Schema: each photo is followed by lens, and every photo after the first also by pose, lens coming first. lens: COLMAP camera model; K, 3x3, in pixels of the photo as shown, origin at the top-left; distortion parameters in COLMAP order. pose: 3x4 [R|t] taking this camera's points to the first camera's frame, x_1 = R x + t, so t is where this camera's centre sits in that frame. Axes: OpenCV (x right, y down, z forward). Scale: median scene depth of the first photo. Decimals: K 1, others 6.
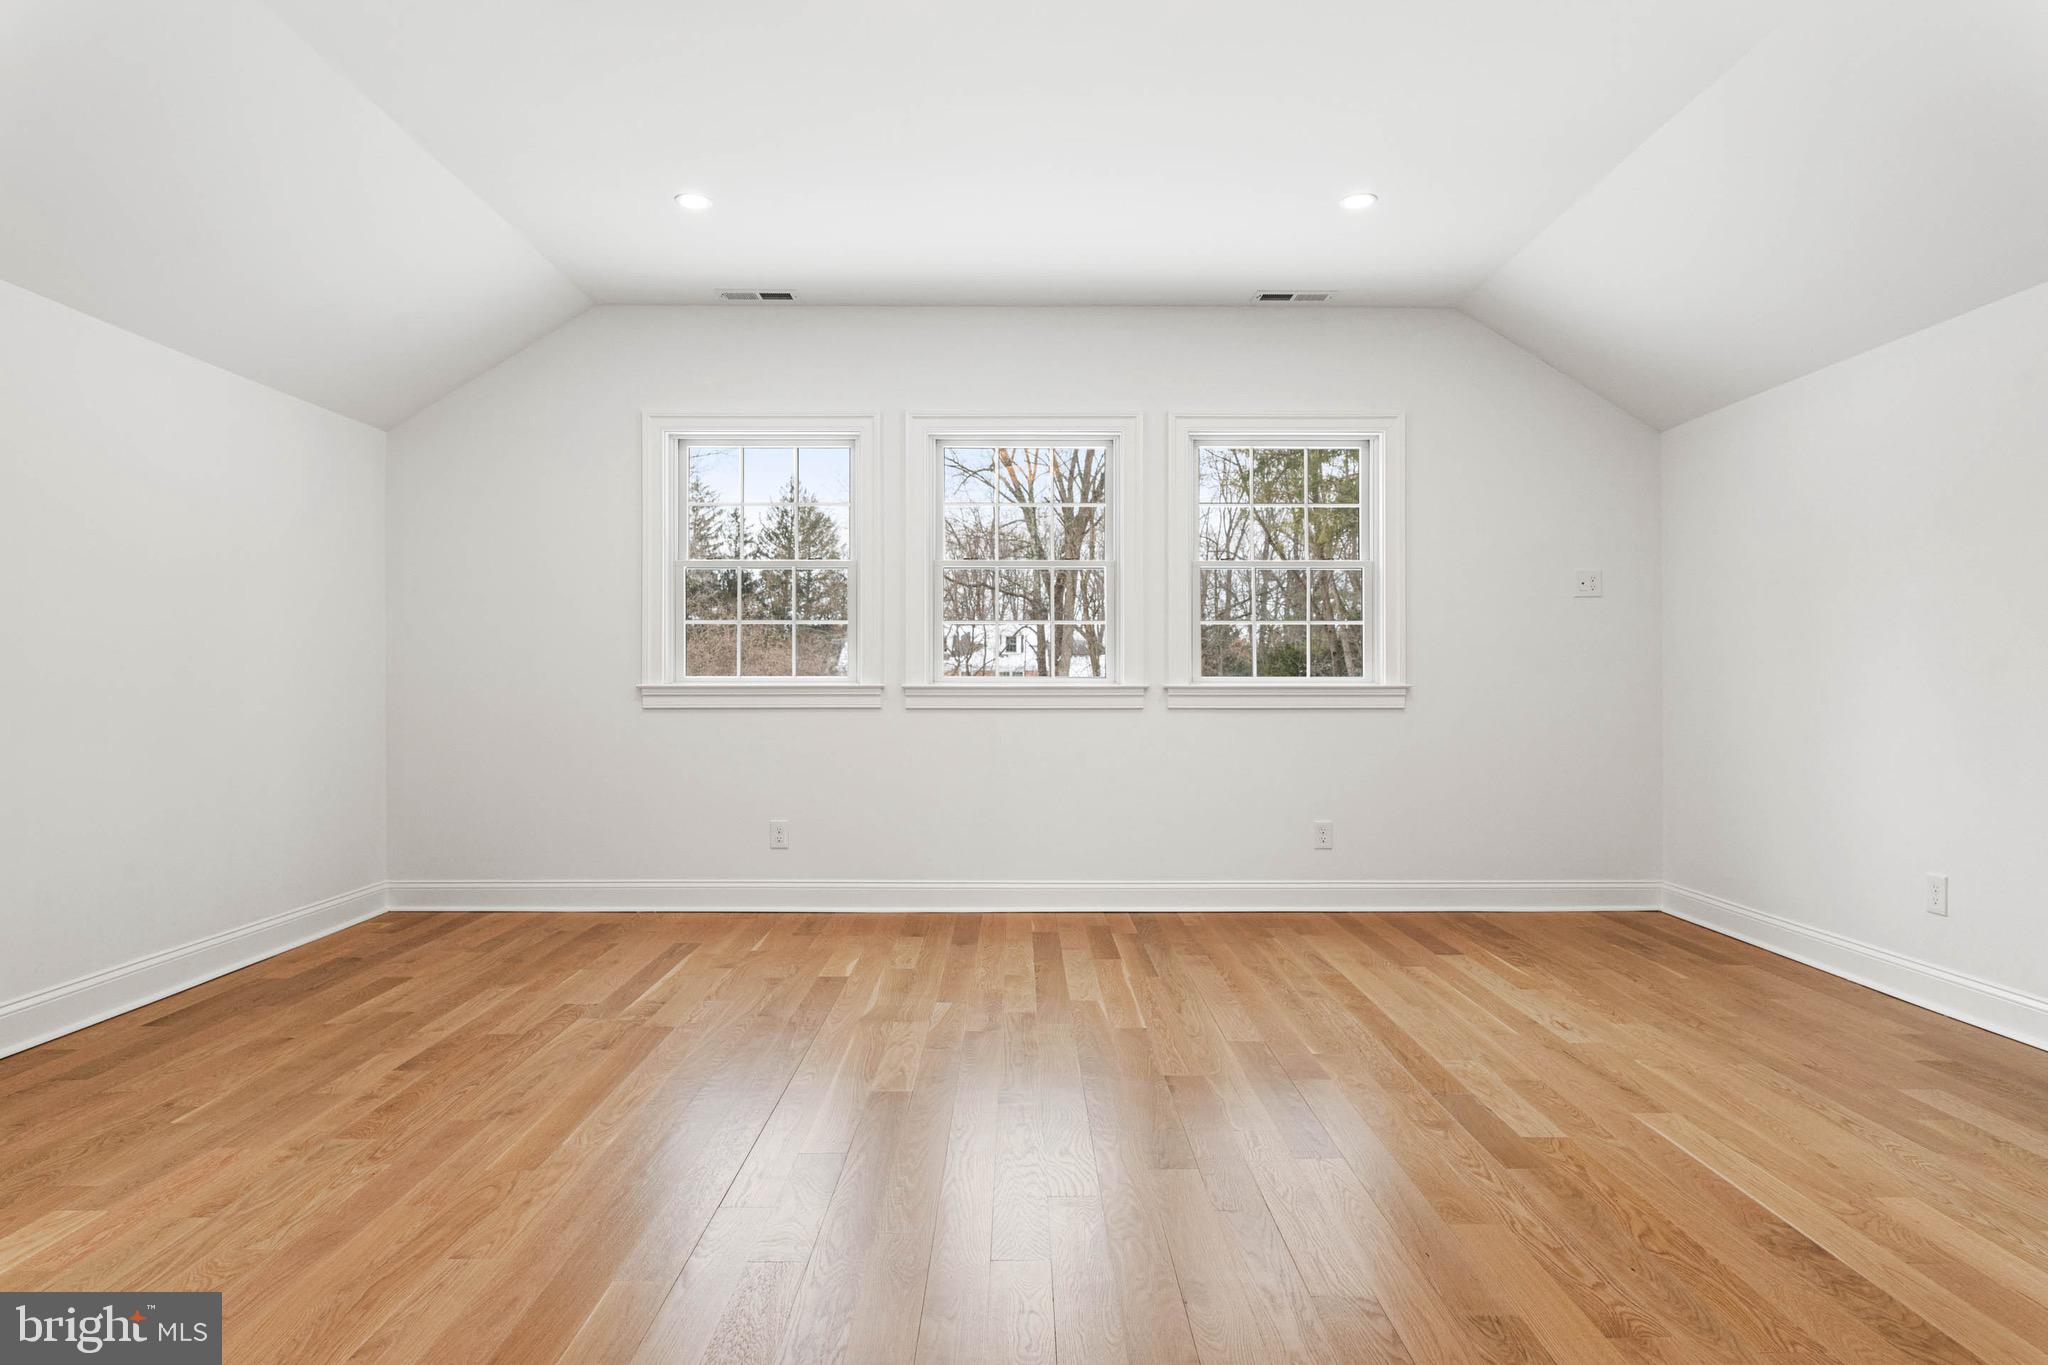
lens RADIAL K [[1177.6, 0, 1013.6], [0, 1177.6, 688.7], [0, 0, 1]] dist [0.000566, -0.006333]
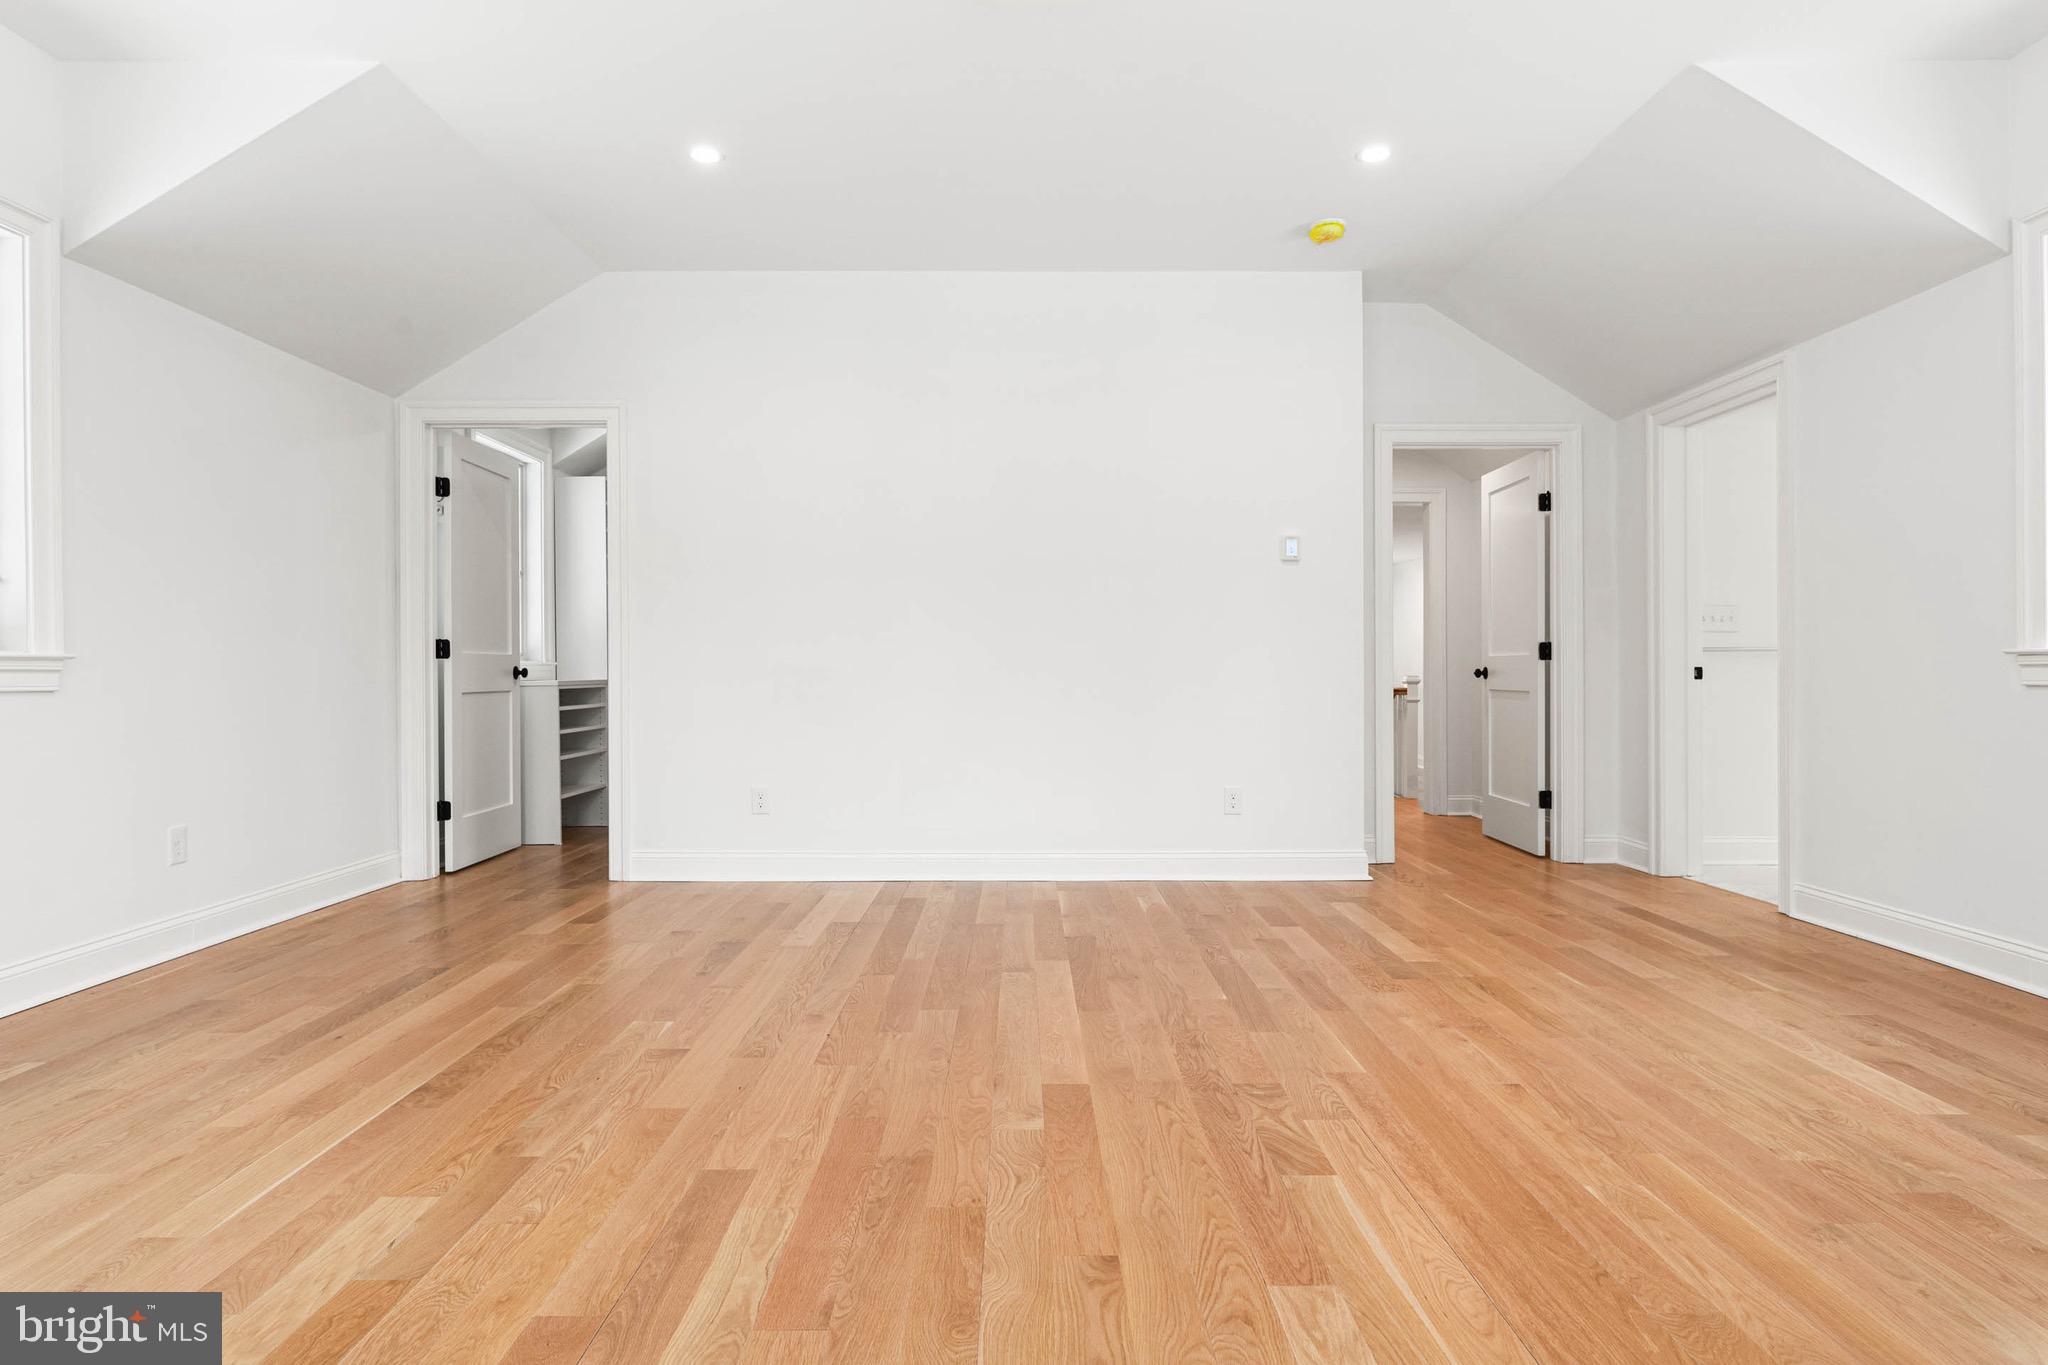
lens RADIAL K [[1177.6, 0, 1023.7], [0, 1177.6, 673.7], [0, 0, 1]] dist [0.000566, -0.006333]
pose [[-0.999933, 0.003486, -0.011026, 0.055708], [0.003428, 0.999980, 0.005339, 0.031879], [0.011045, 0.005301, -0.999925, 1.979032]]
